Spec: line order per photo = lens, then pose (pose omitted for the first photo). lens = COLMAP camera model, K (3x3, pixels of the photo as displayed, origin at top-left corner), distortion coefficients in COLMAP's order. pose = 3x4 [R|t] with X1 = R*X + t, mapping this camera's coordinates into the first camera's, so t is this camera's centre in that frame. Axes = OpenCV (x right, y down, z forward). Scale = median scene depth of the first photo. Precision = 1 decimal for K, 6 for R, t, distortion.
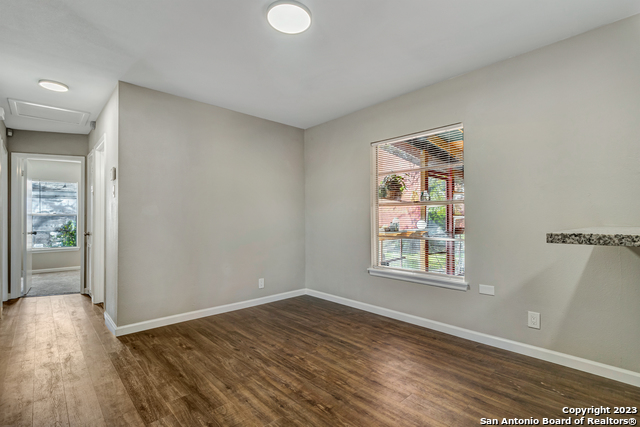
lens RADIAL K [[304.4, 0, 320.0], [0, 304.4, 213.5], [0, 0, 1]] dist [0.000375, -0.000068]
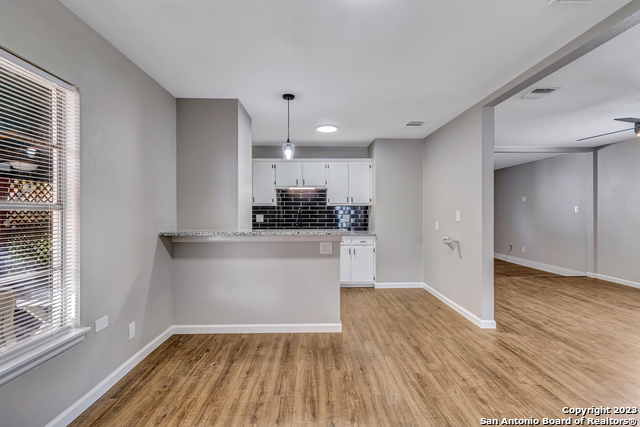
lens RADIAL K [[296.0, 0, 320.0], [0, 296.0, 213.5], [0, 0, 1]] dist [-0.001828, -0.000306]
pose [[-0.745755, -0.004178, 0.666207, -0.472916], [-0.017599, 0.999755, -0.013431, -0.039050], [-0.665988, -0.021741, -0.745646, 1.555743]]
